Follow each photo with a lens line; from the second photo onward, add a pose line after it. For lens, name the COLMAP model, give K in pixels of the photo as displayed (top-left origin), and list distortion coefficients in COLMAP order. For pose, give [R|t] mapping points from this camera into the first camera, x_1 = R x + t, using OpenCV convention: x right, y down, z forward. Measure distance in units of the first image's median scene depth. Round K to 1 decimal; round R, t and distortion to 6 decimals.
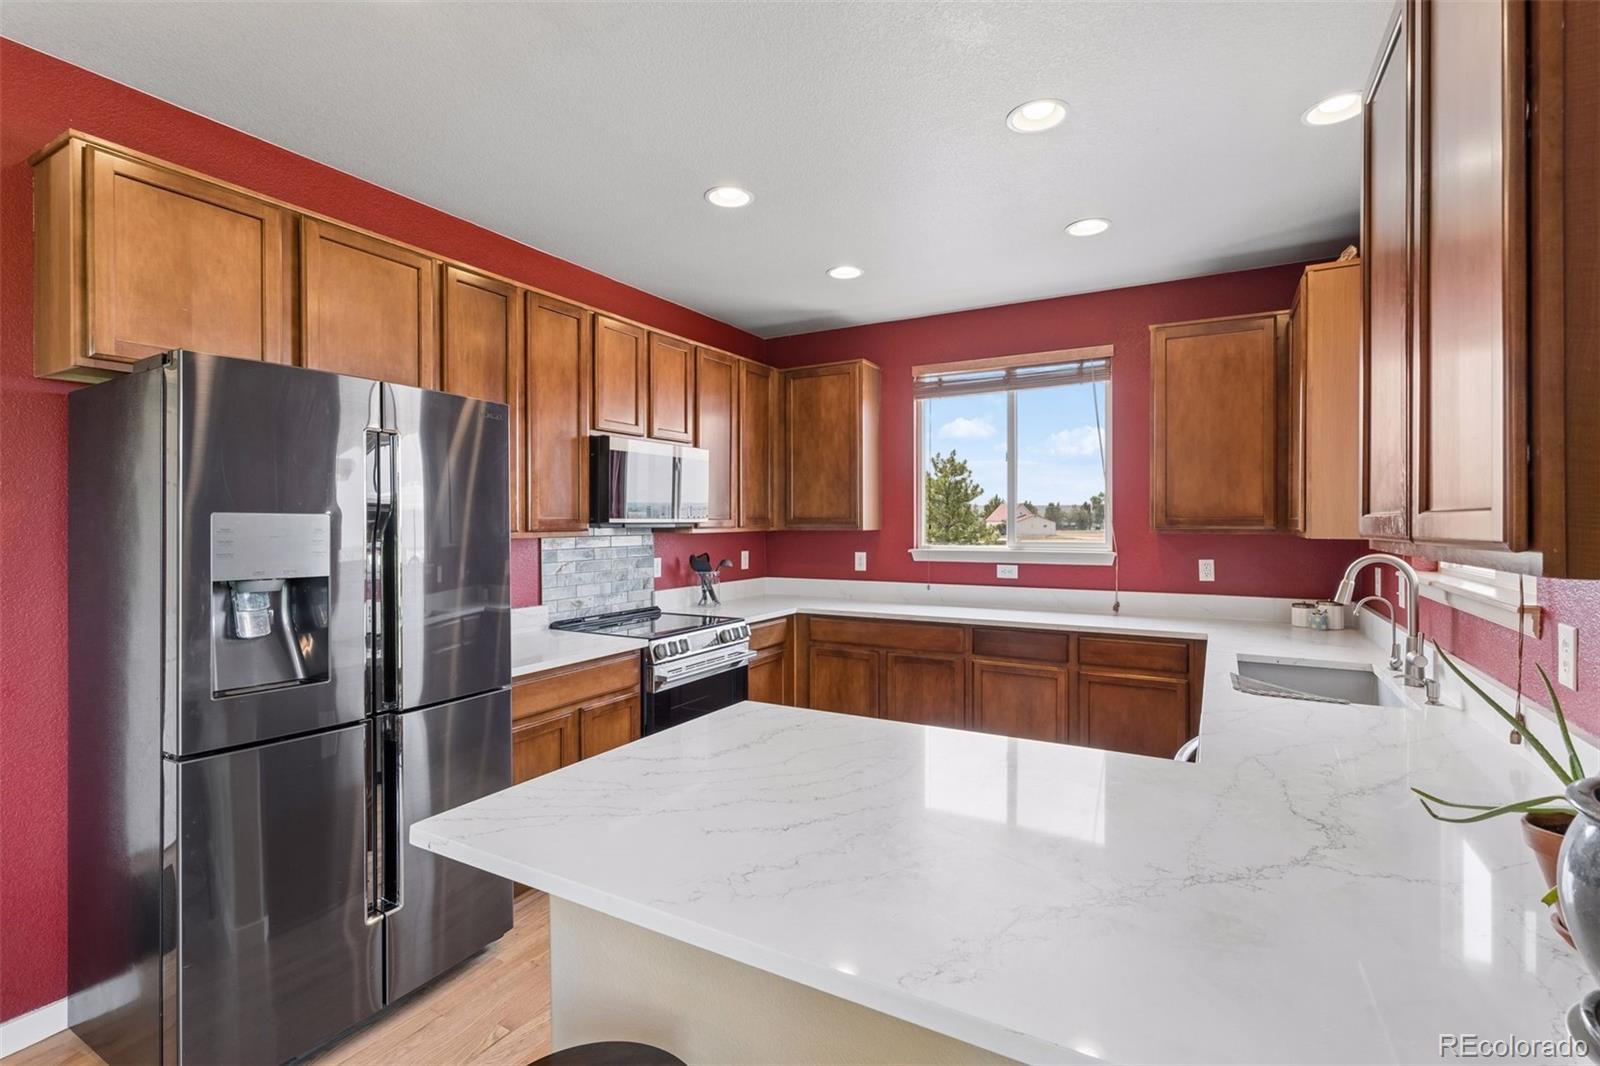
lens RADIAL K [[738.0, 0, 801.3], [0, 738.0, 528.8], [0, 0, 1]] dist [0.000960, -0.000228]
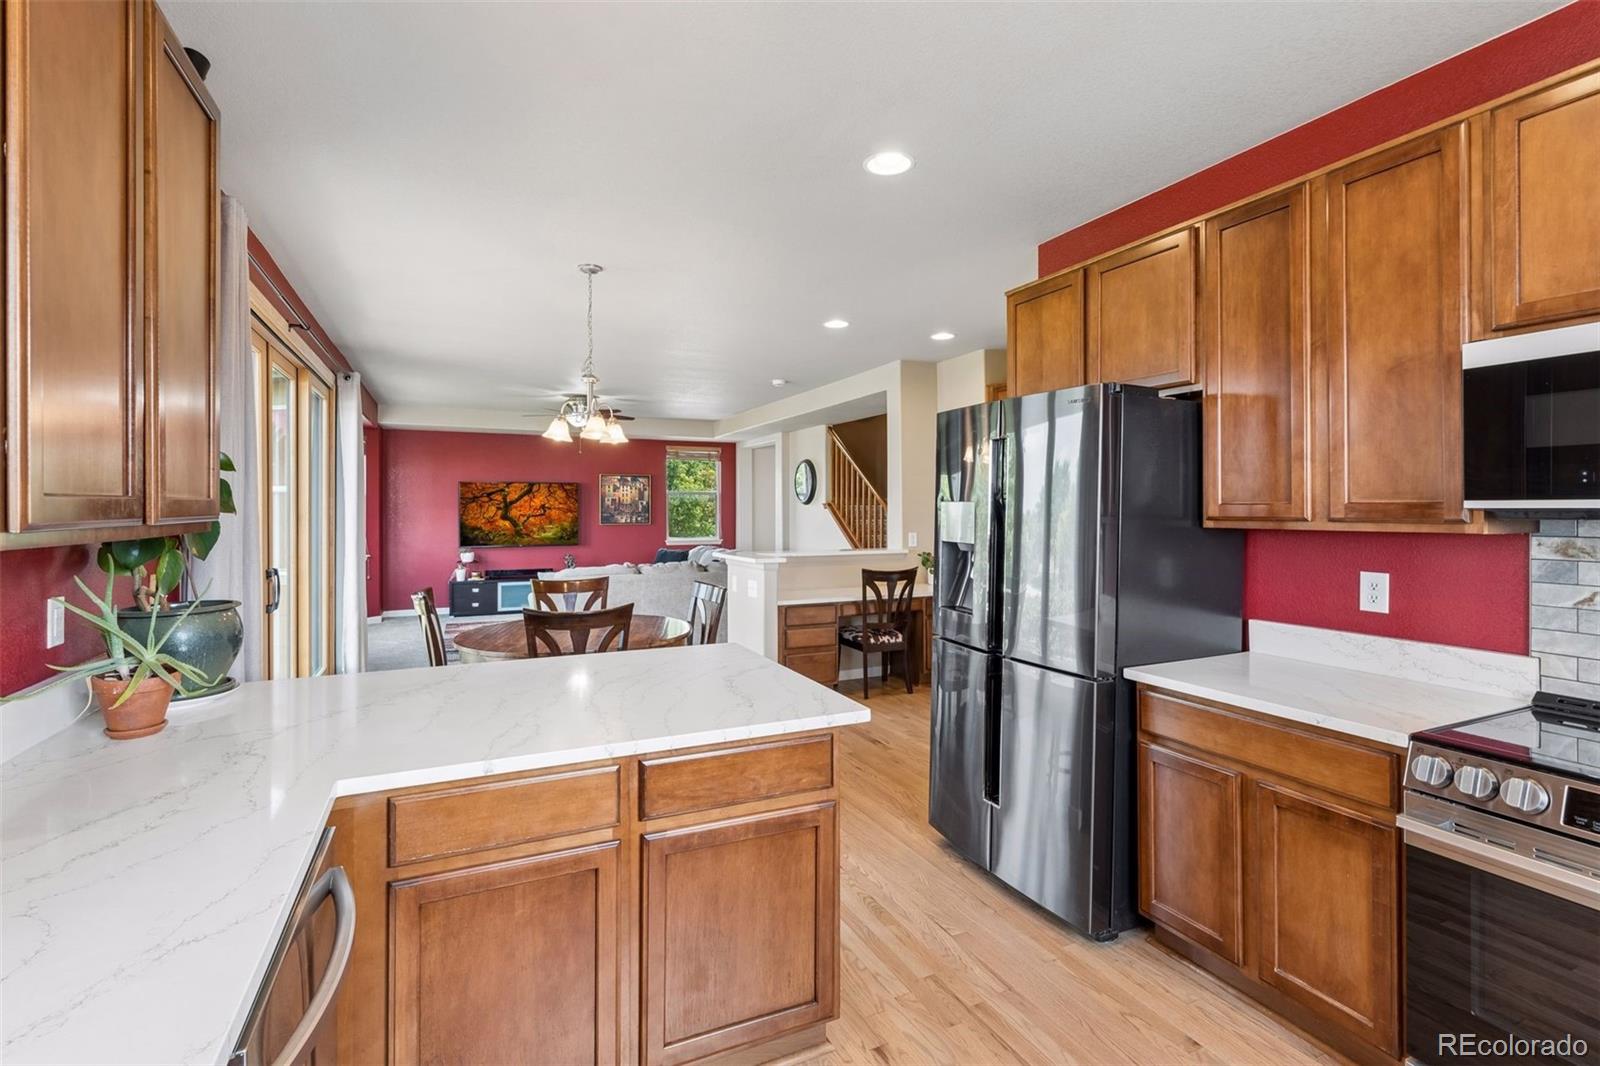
lens RADIAL K [[738.0, 0, 799.5], [0, 738.0, 517.1], [0, 0, 1]] dist [0.000960, -0.000228]
pose [[-0.559432, 0.003586, -0.828869, 0.378807], [-0.003631, 0.999970, 0.006777, -0.002602], [0.828869, 0.006801, -0.559402, 0.771976]]
